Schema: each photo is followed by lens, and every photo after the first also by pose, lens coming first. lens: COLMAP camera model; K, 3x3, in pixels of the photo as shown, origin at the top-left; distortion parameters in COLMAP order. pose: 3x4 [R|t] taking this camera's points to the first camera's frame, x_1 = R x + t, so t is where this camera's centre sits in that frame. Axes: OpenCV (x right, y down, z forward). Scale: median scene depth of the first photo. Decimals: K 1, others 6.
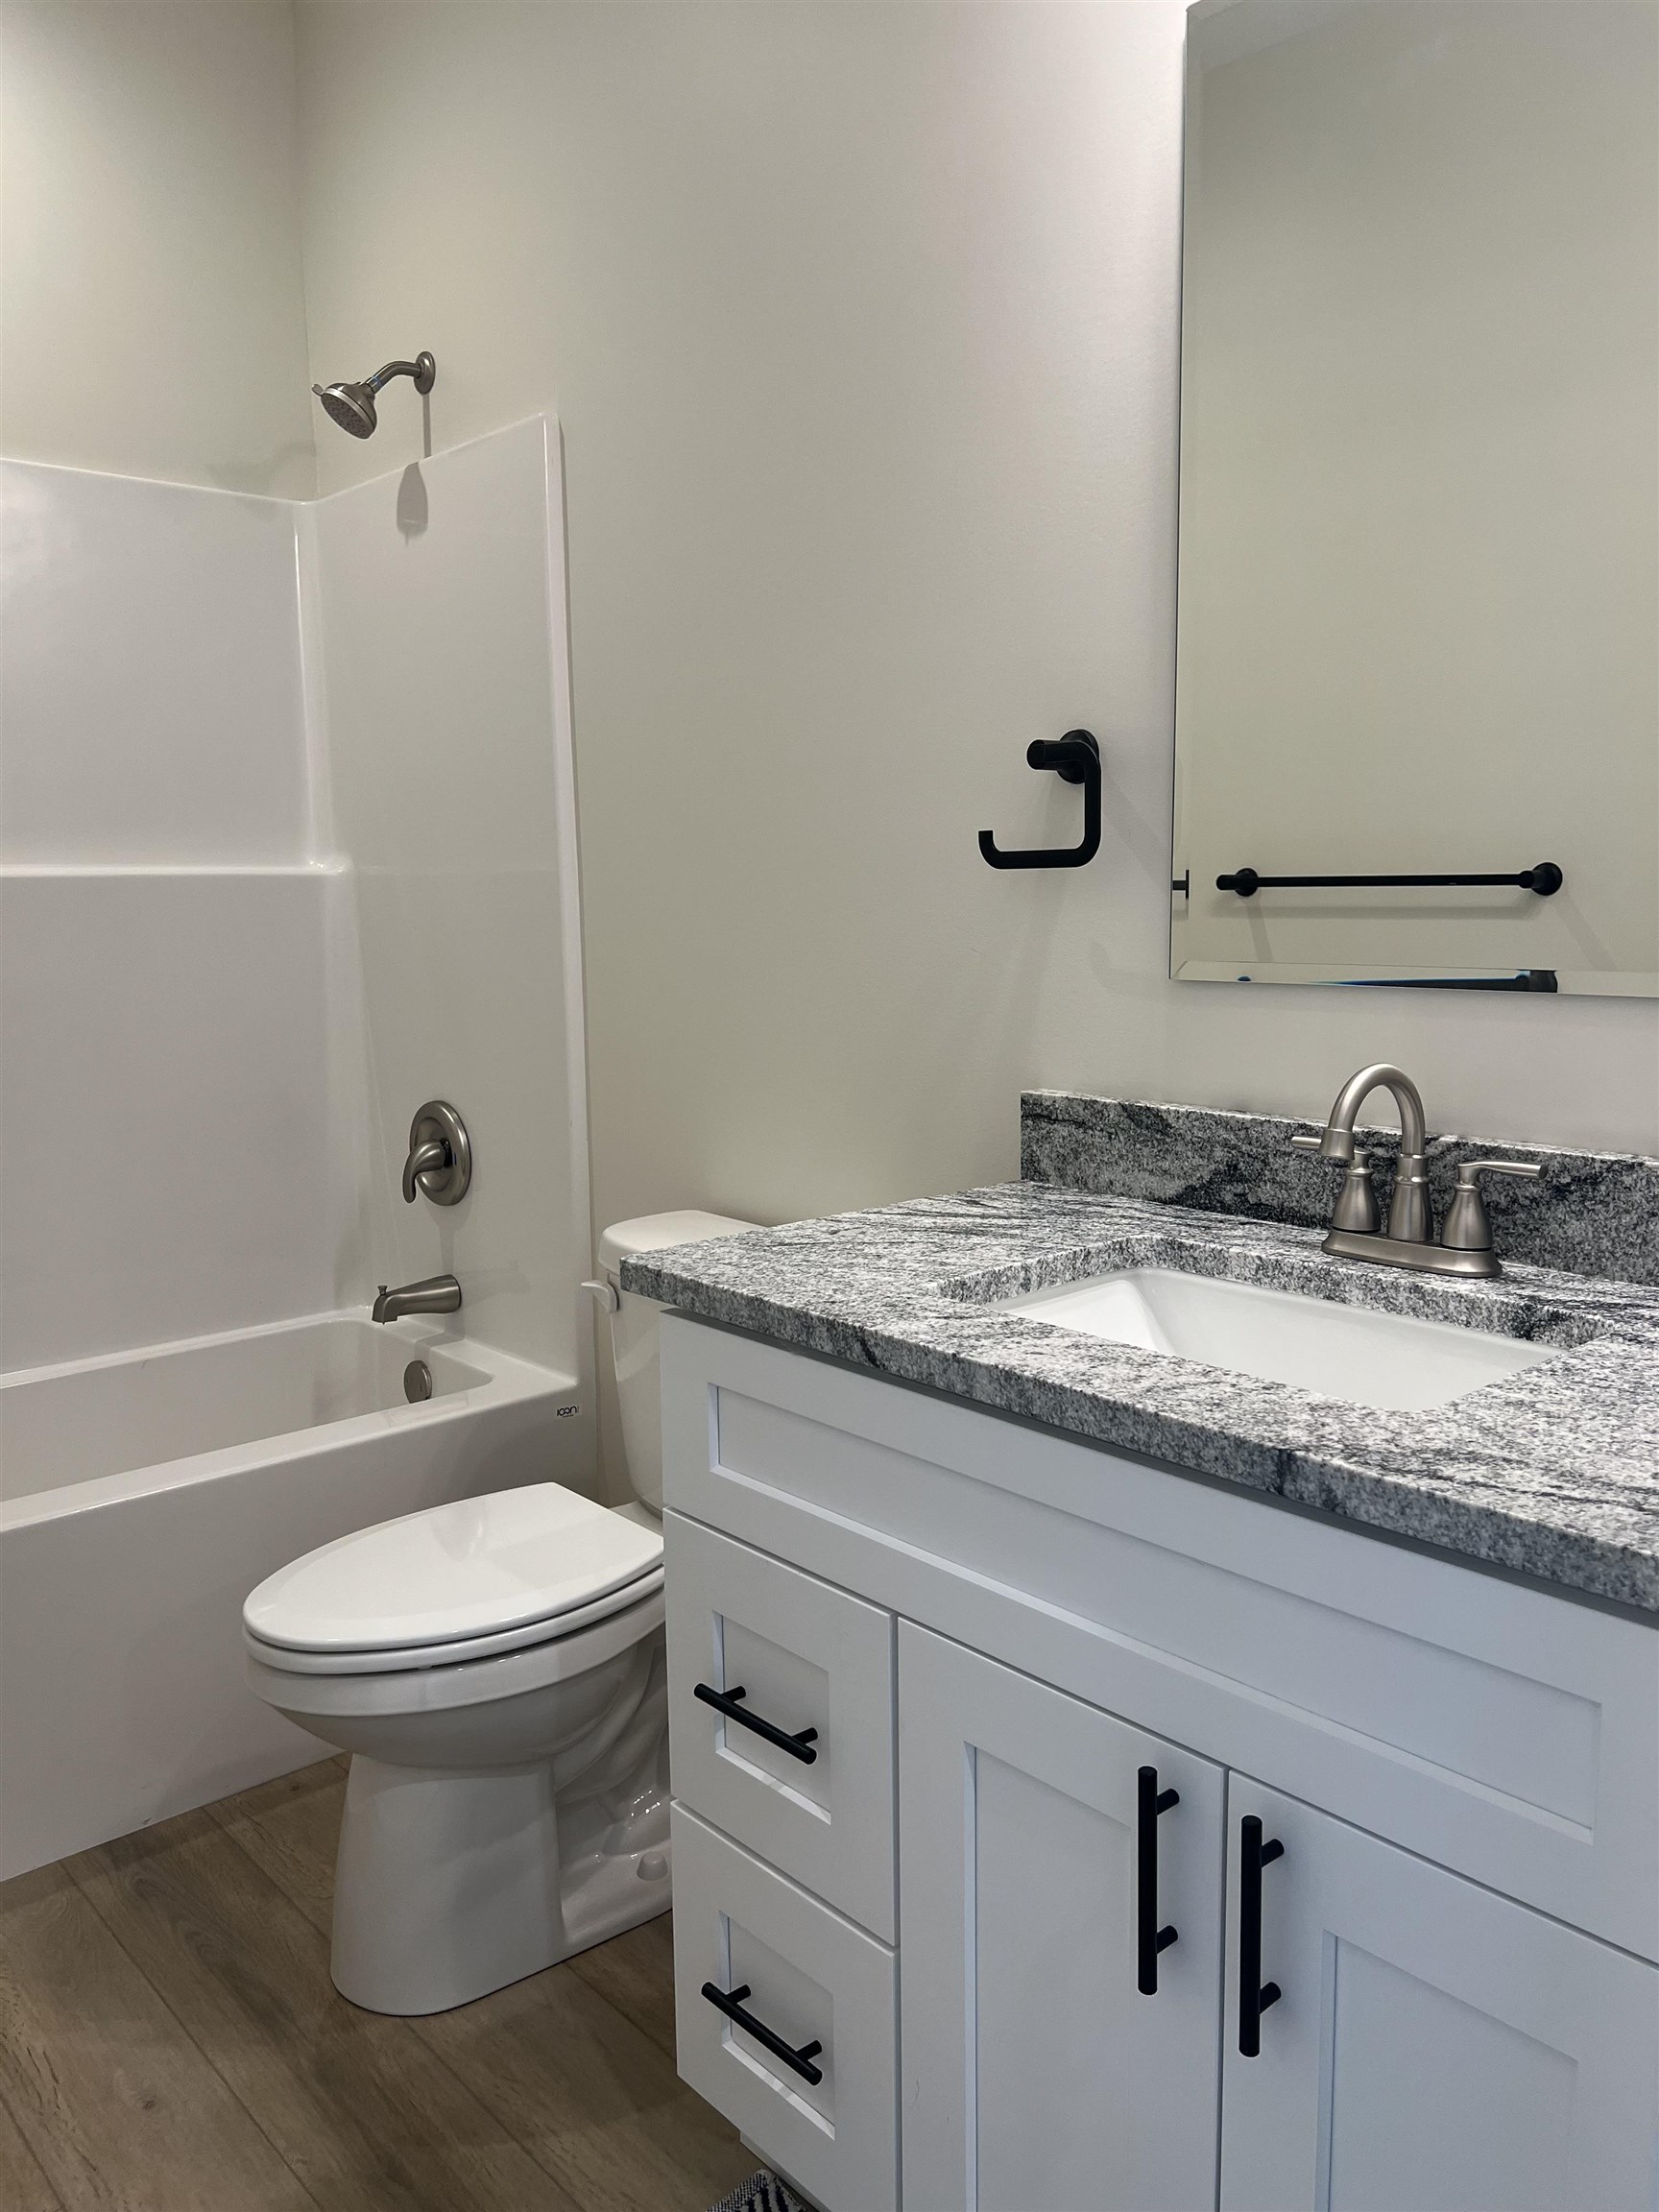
lens RADIAL K [[1647.8, 0, 821.7], [0, 1647.8, 1098.6], [0, 0, 1]] dist [0.092080, -0.153990]
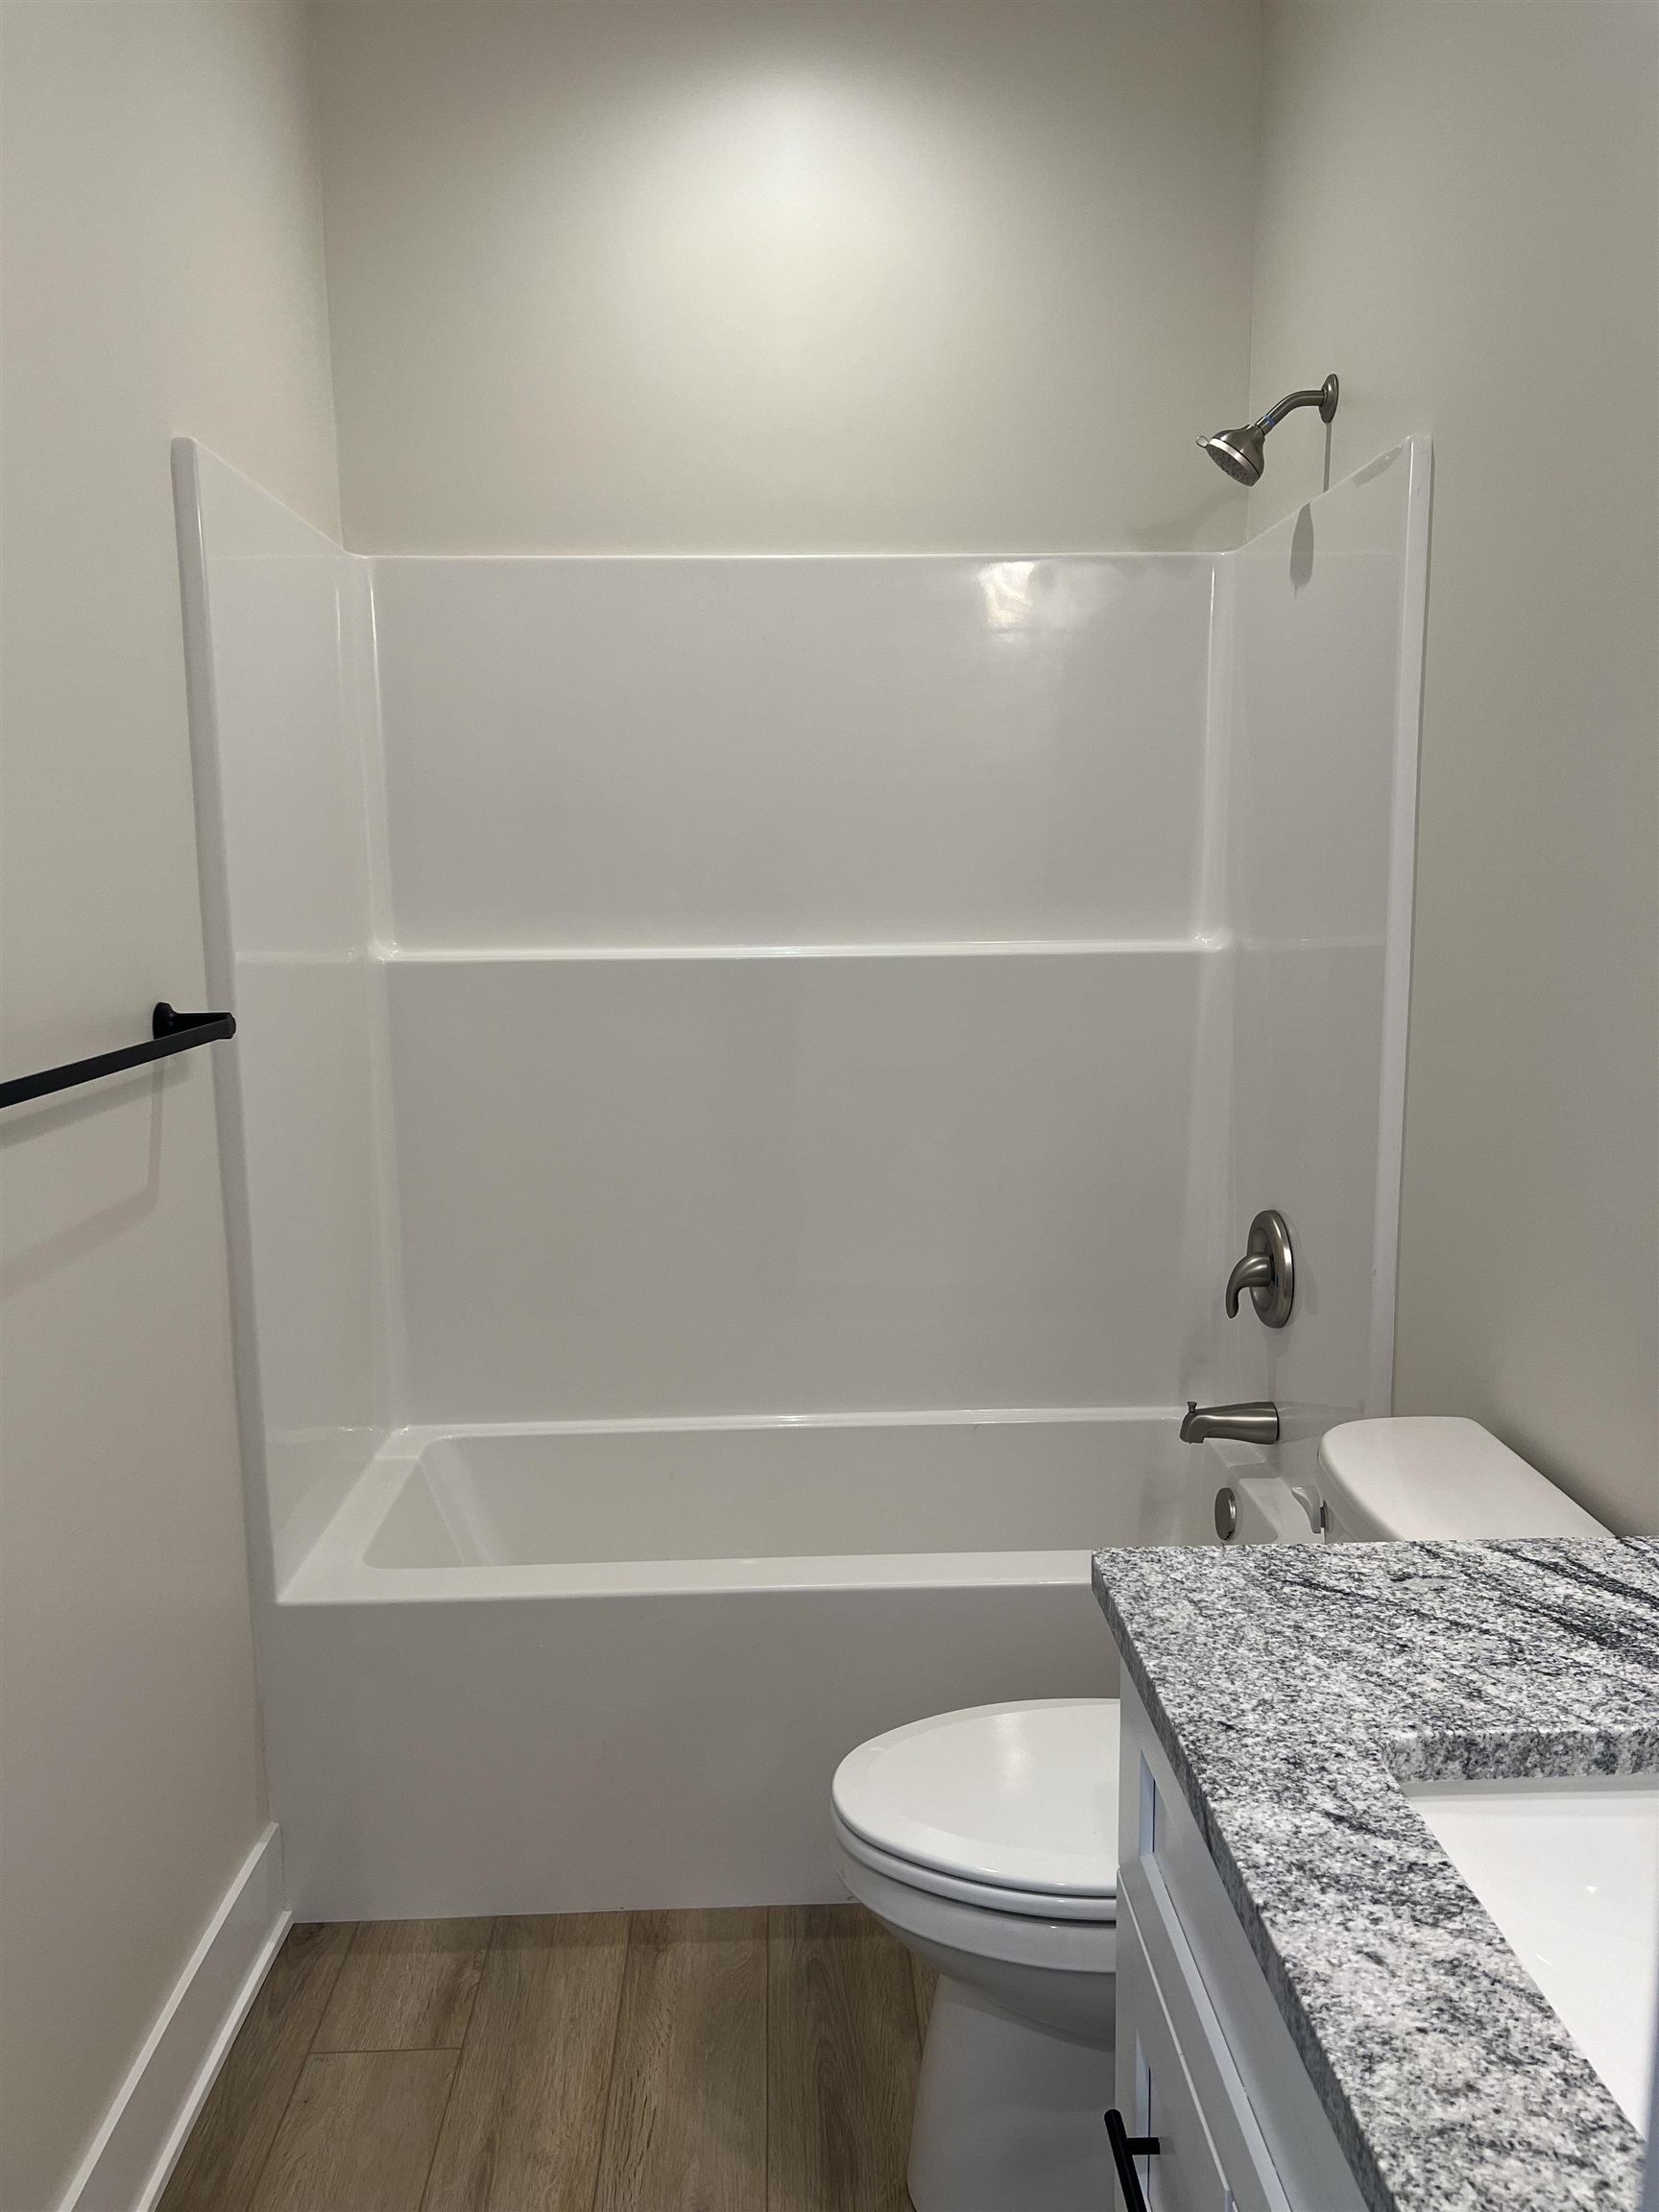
lens RADIAL K [[1663.3, 0, 817.8], [0, 1663.3, 1106.2], [0, 0, 1]] dist [0.005807, 0.005757]
pose [[0.772957, 0.094698, -0.627351, 0.238151], [-0.082231, 0.995411, 0.048939, -0.135531], [0.629107, 0.013760, 0.777197, 0.241568]]
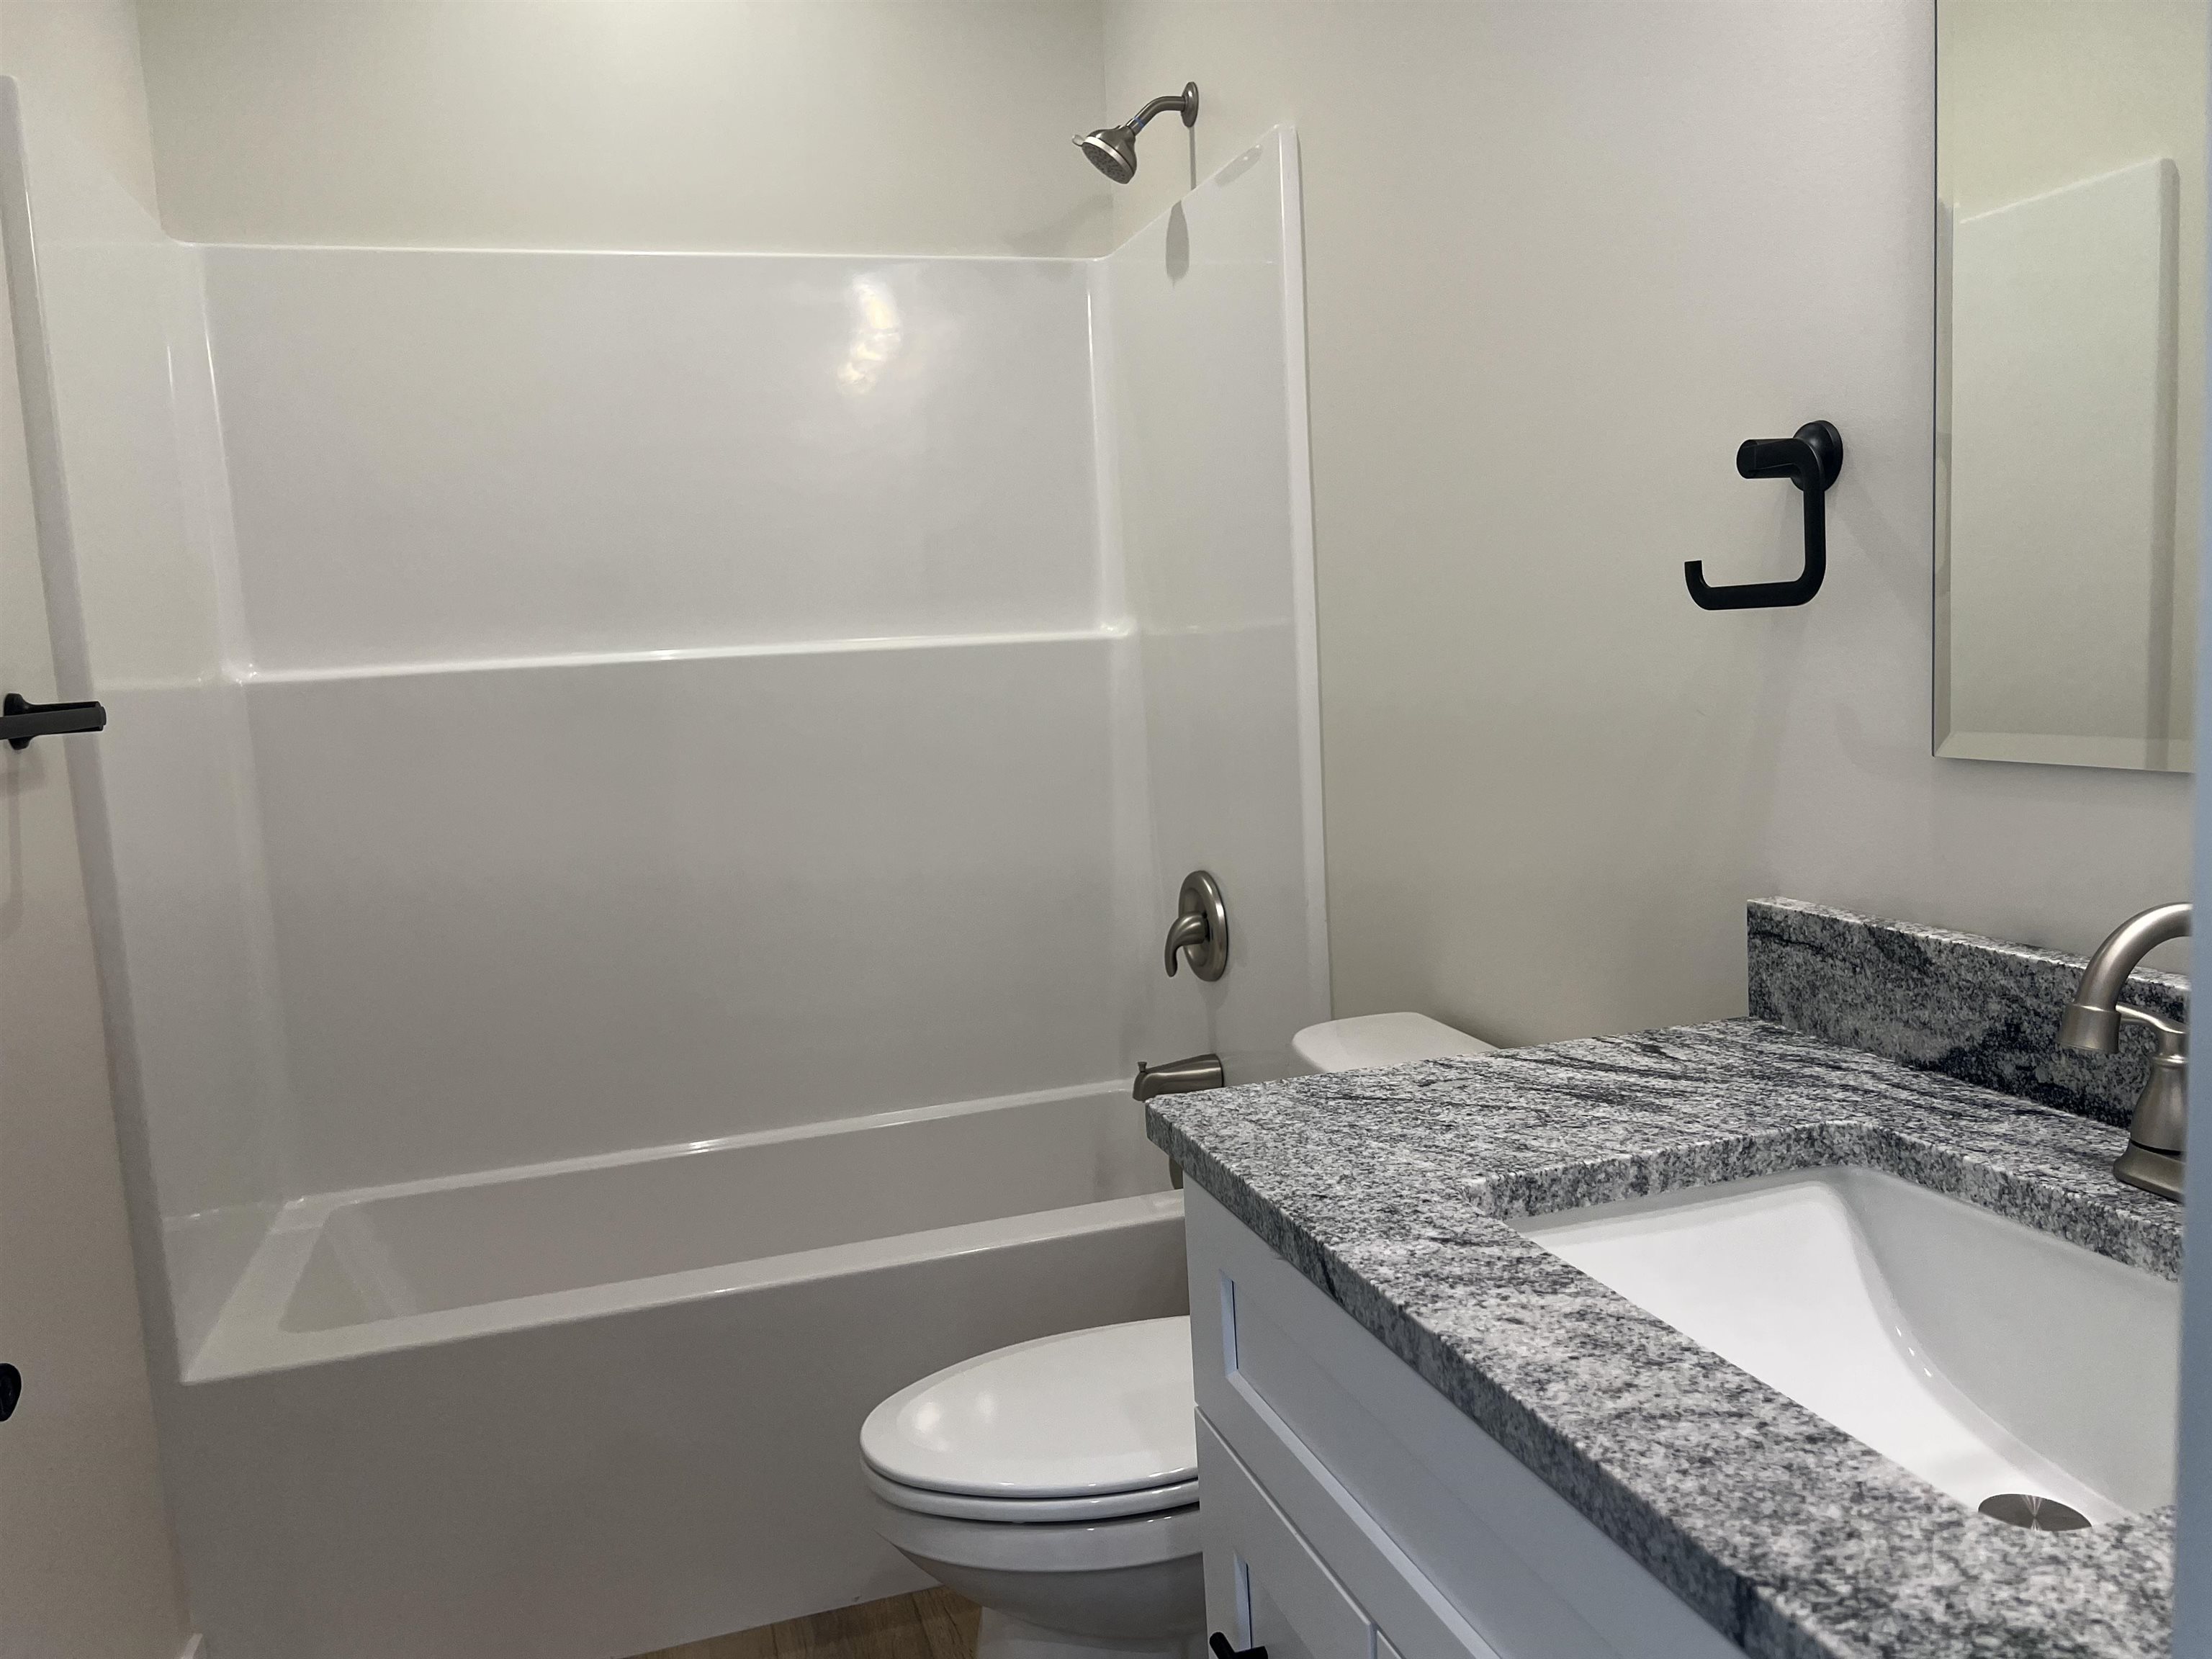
lens RADIAL K [[1666.2, 0, 1107.9], [0, 1666.2, 821.4], [0, 0, 1]] dist [0.034727, -0.034360]
pose [[0.913298, 0.006751, -0.407236, 0.182291], [-0.009525, 0.999943, -0.004783, -0.037766], [0.407180, 0.008248, 0.913311, 0.191839]]
